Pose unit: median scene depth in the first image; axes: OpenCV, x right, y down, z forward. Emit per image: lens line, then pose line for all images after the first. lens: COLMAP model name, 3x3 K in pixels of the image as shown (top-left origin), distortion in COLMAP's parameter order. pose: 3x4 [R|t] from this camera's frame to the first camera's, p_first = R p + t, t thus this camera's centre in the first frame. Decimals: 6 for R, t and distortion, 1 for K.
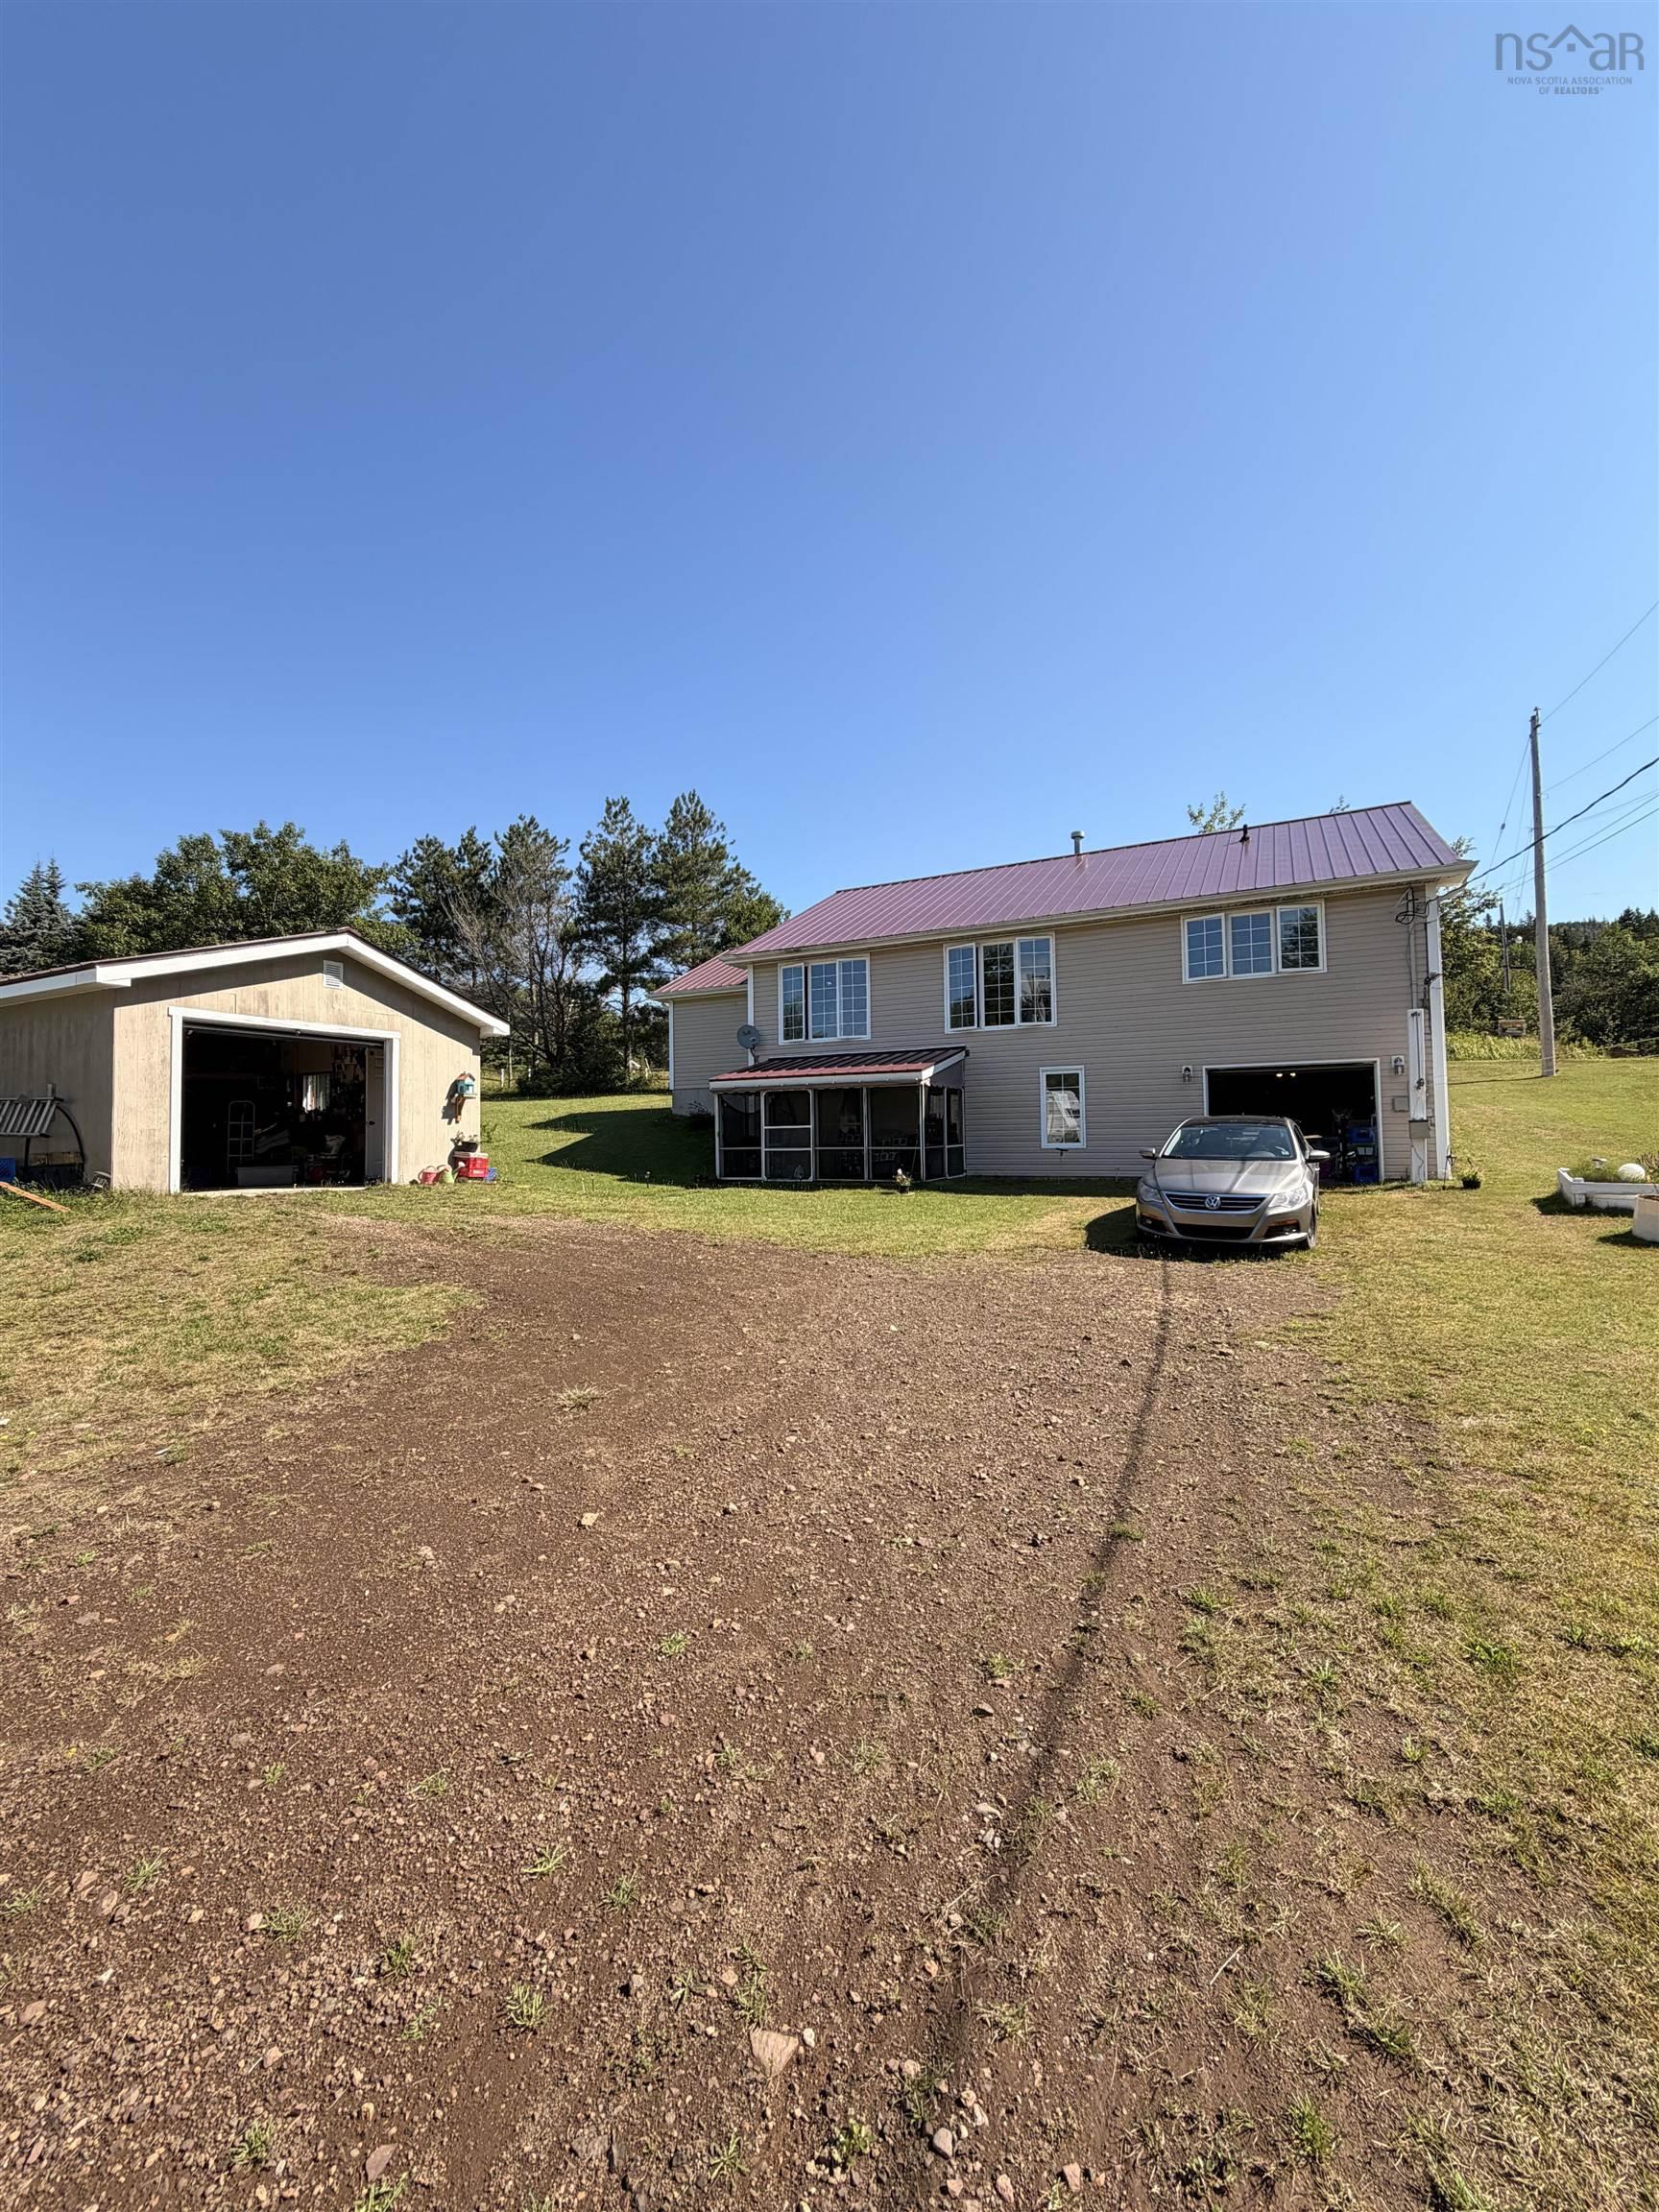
lens RADIAL K [[878.2, 0, 827.0], [0, 878.2, 1096.8], [0, 0, 1]] dist [0.006666, 0.000005]
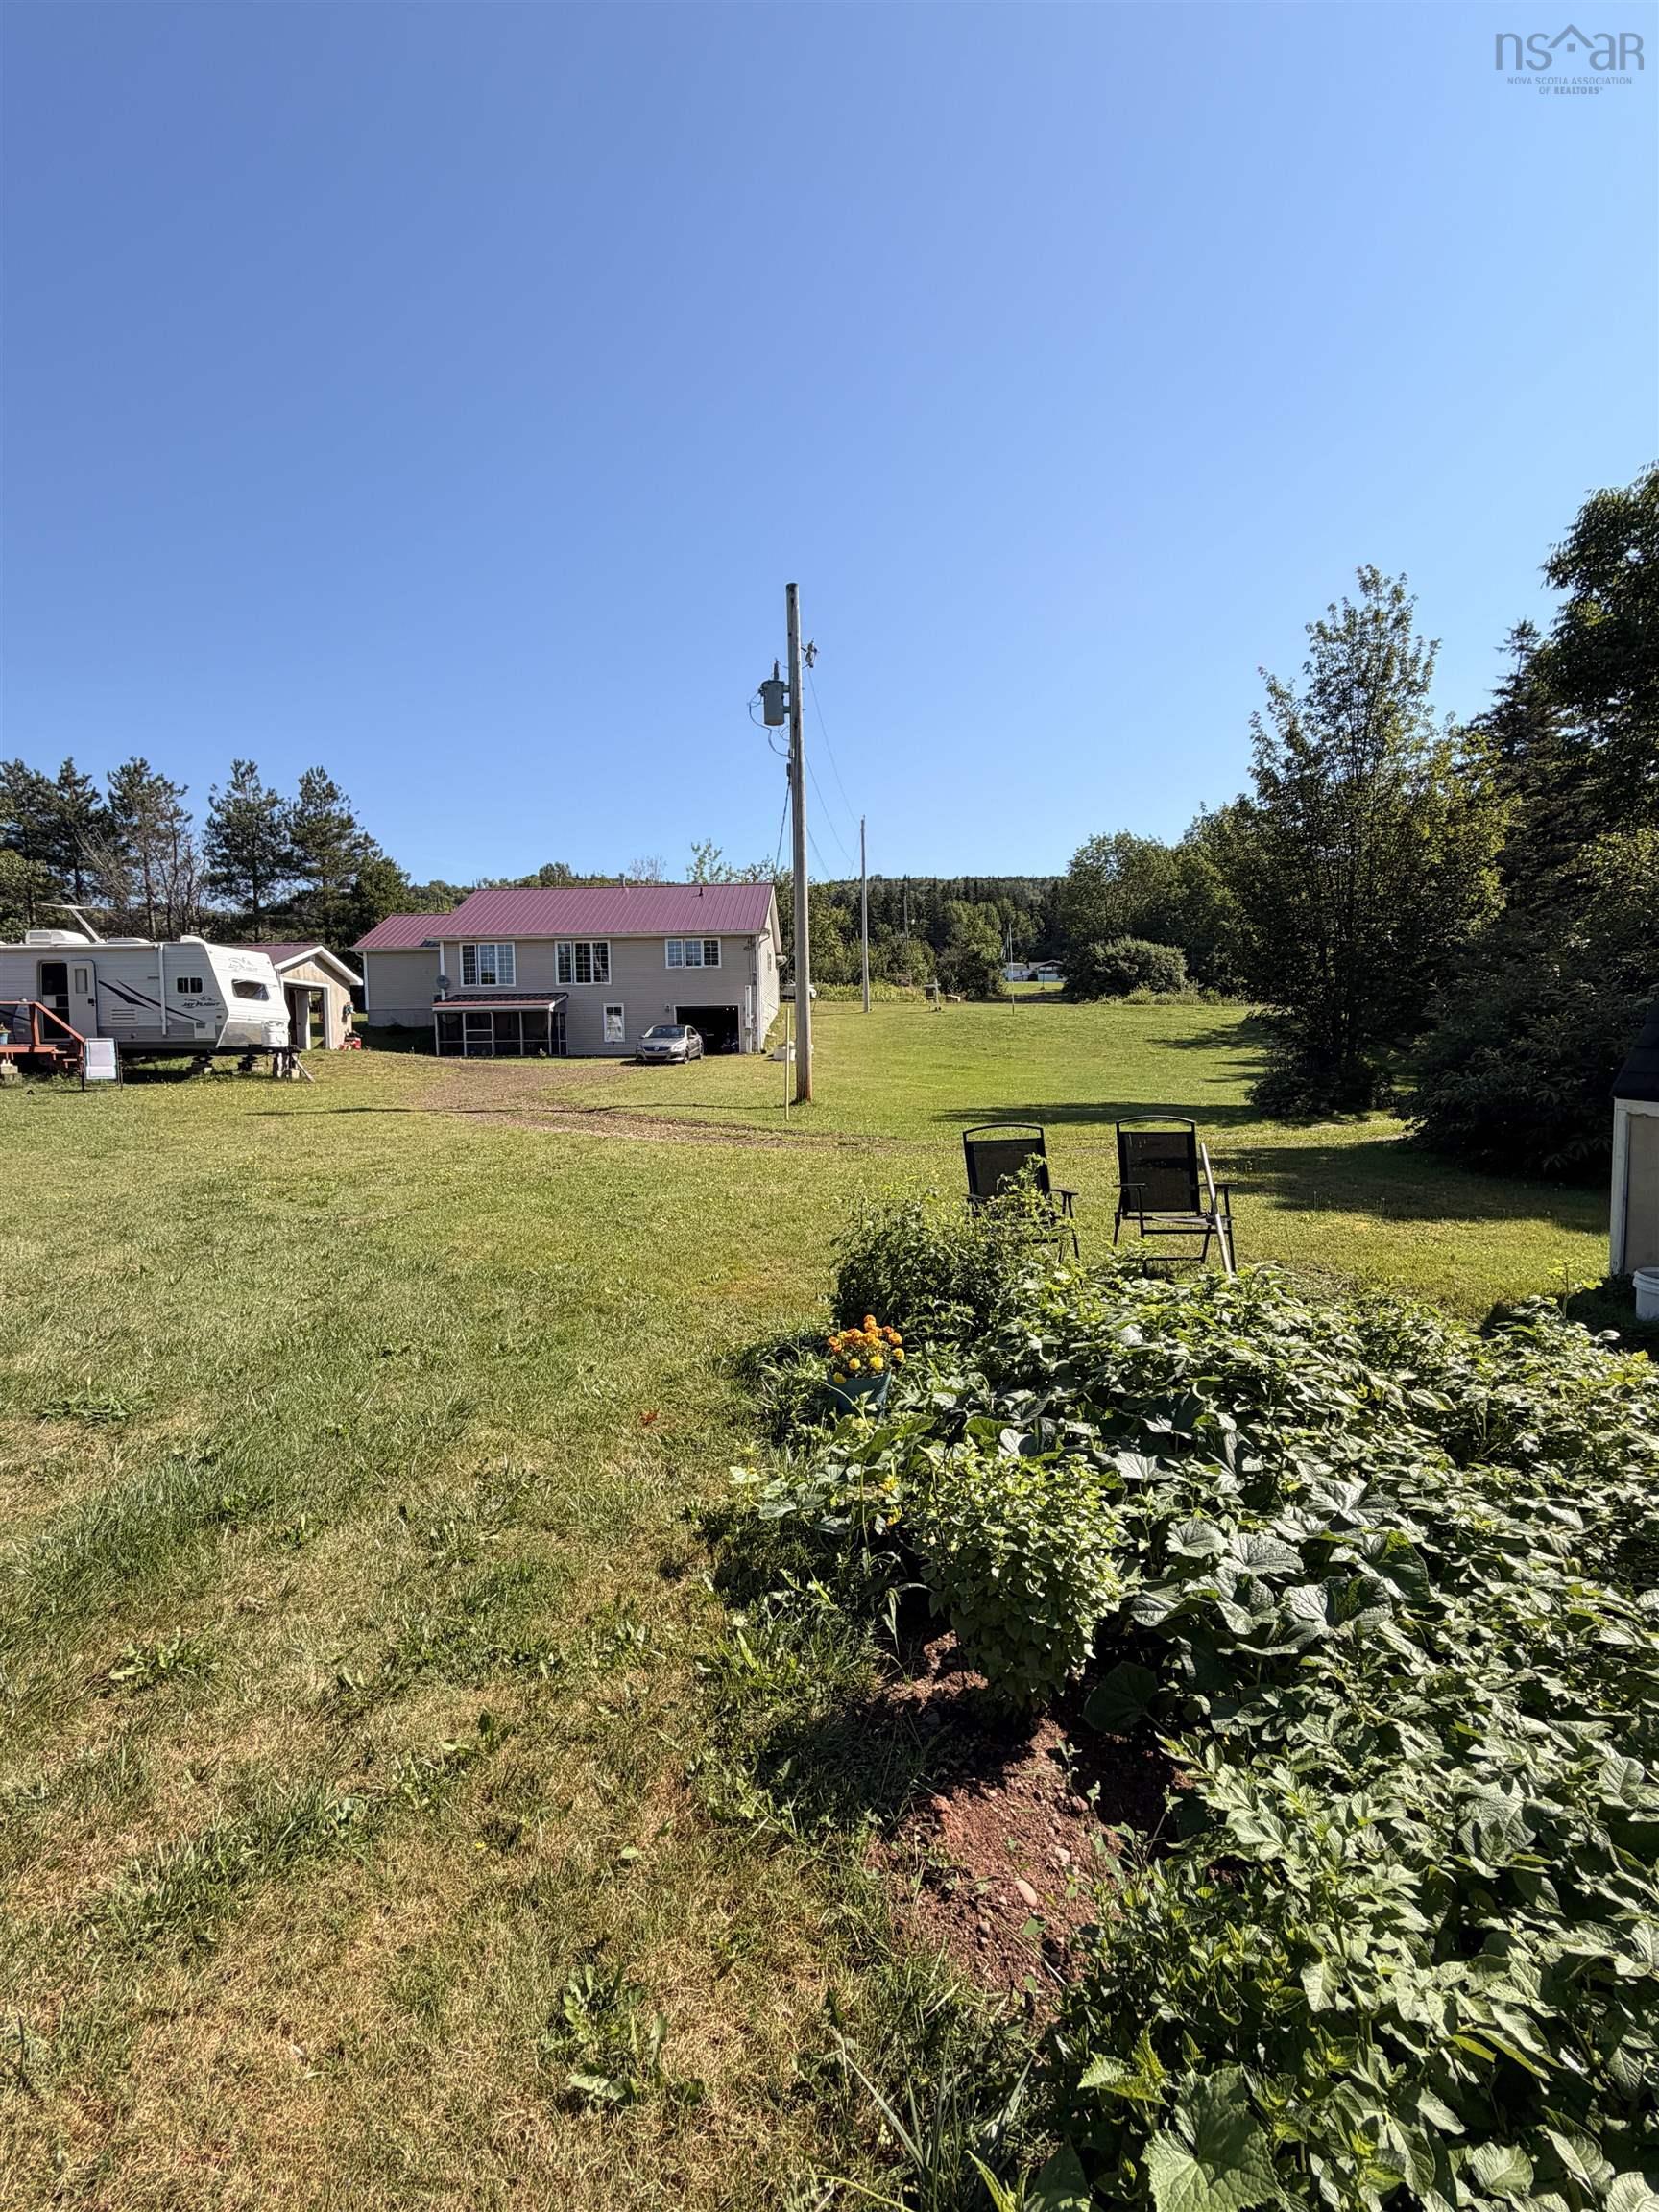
lens RADIAL K [[975.2, 0, 822.4], [0, 975.2, 1102.7], [0, 0, 1]] dist [0.001790, -0.001085]
pose [[0.895087, -0.023175, 0.445288, -0.304989], [-0.013230, 0.996828, 0.078475, 0.011568], [-0.445695, -0.076133, 0.891942, -1.221091]]
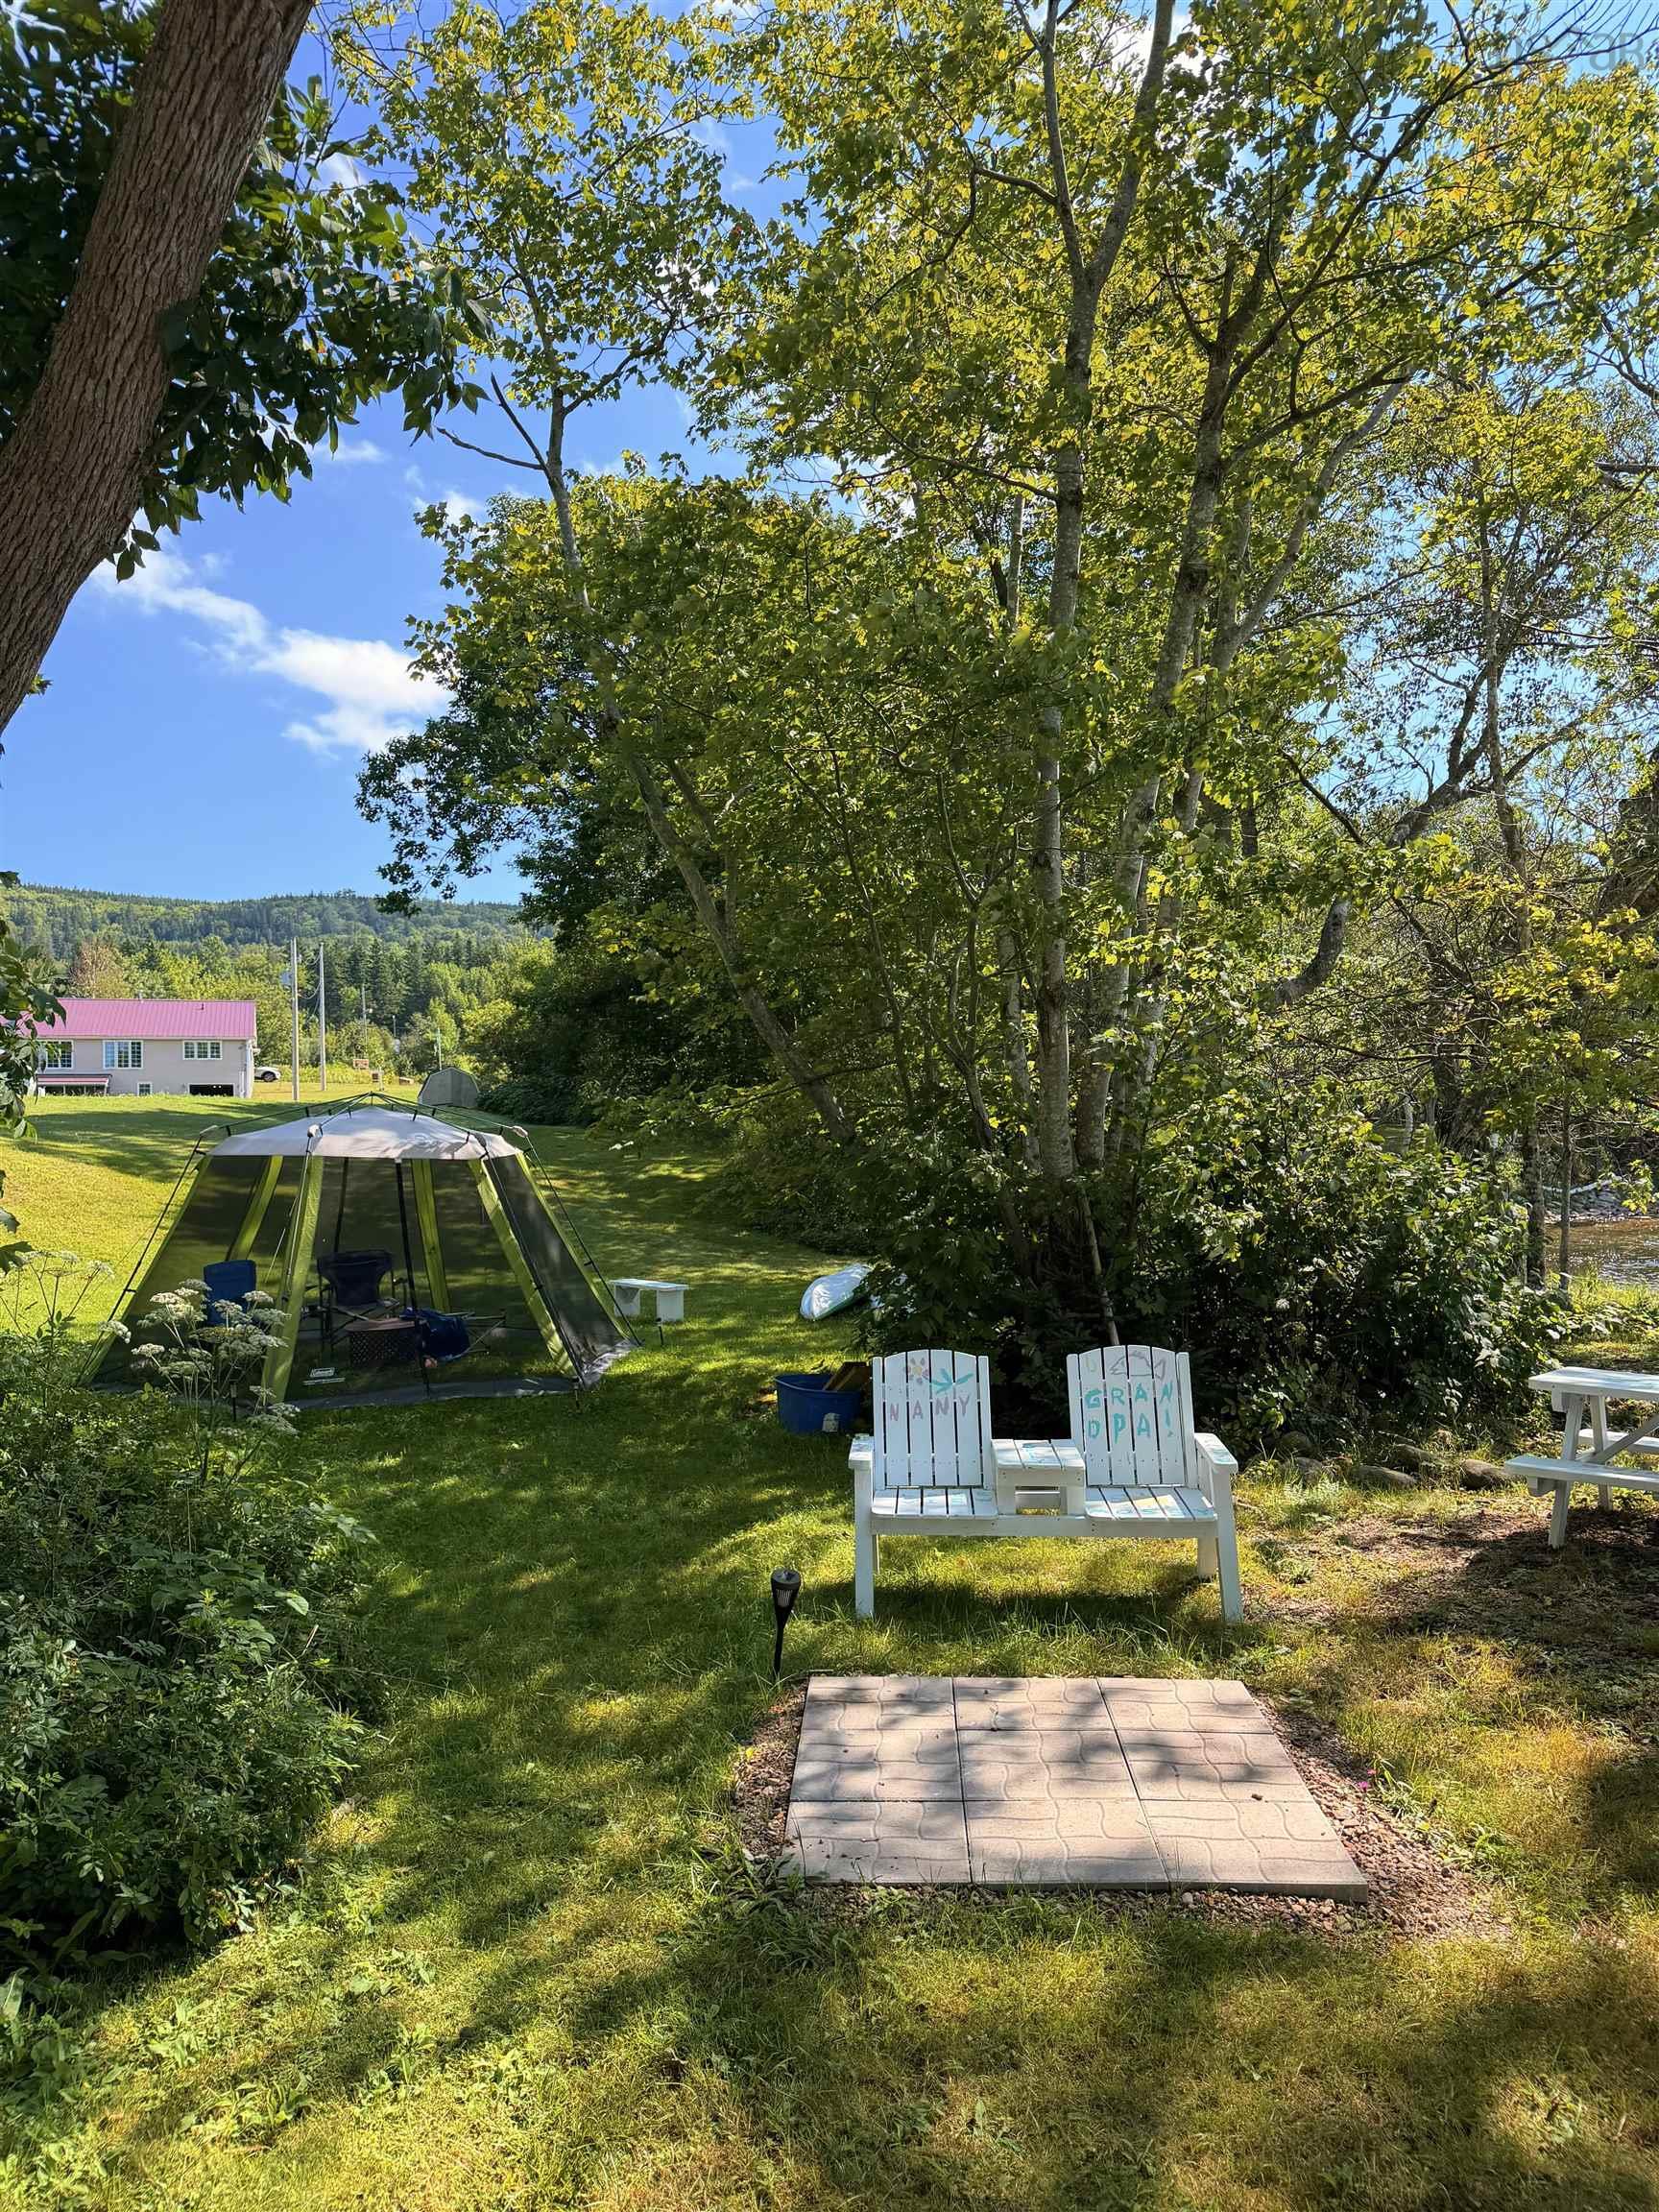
lens RADIAL K [[1553.7, 0, 833.3], [0, 1553.7, 1120.2], [0, 0, 1]] dist [0.042432, -0.057741]
pose [[0.683230, 0.026053, 0.729738, -1.978320], [-0.027428, 0.999574, -0.010006, 0.086713], [-0.729688, -0.013179, 0.683653, -4.312281]]
